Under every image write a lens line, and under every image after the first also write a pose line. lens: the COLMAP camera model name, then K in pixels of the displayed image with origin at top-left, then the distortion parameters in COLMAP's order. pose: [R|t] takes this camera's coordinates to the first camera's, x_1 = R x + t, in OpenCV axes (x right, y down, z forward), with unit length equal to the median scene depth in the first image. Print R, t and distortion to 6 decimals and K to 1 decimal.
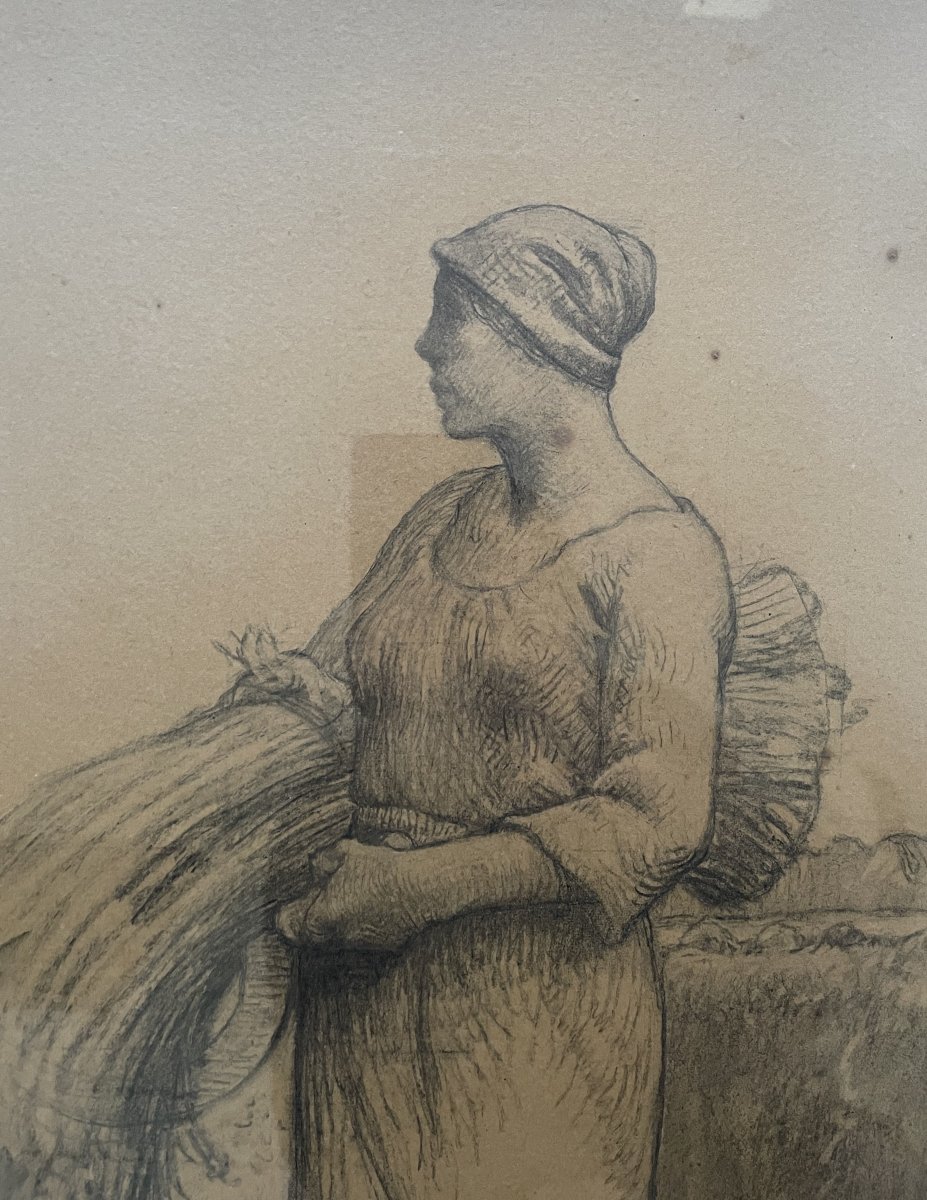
lens RADIAL K [[1026.9, 0, 462.6], [0, 1026.9, 599.1], [0, 0, 1]] dist [0.020332, -0.107780]
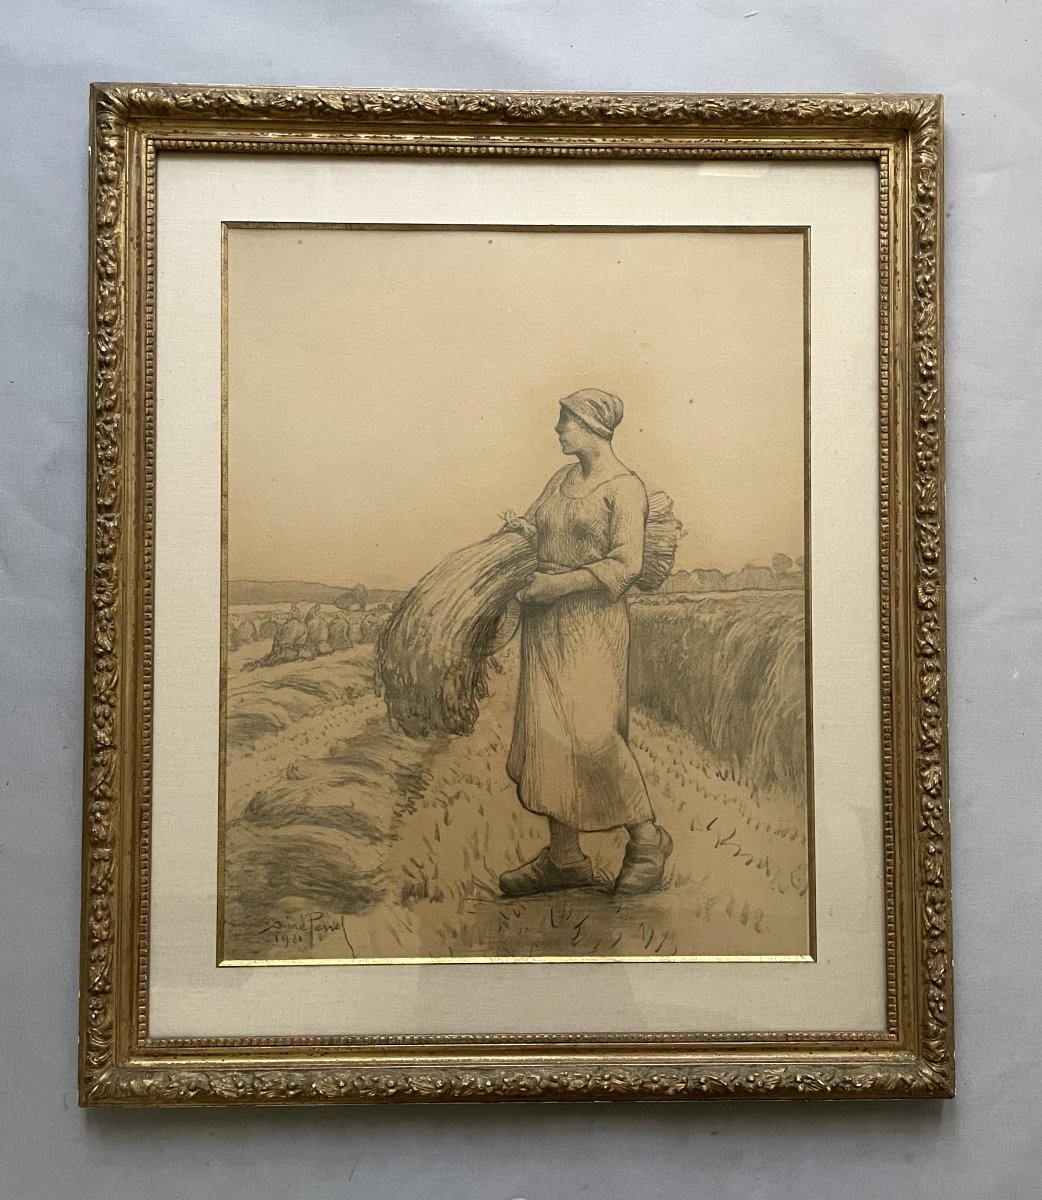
lens RADIAL K [[1002.9, 0, 520.2], [0, 1002.9, 600.0], [0, 0, 1]] dist [0.014571, 0.010346]
pose [[0.999920, -0.011899, 0.004199, -0.180296], [0.012027, 0.999419, -0.031877, 0.432927], [-0.003817, 0.031925, 0.999483, -2.334515]]
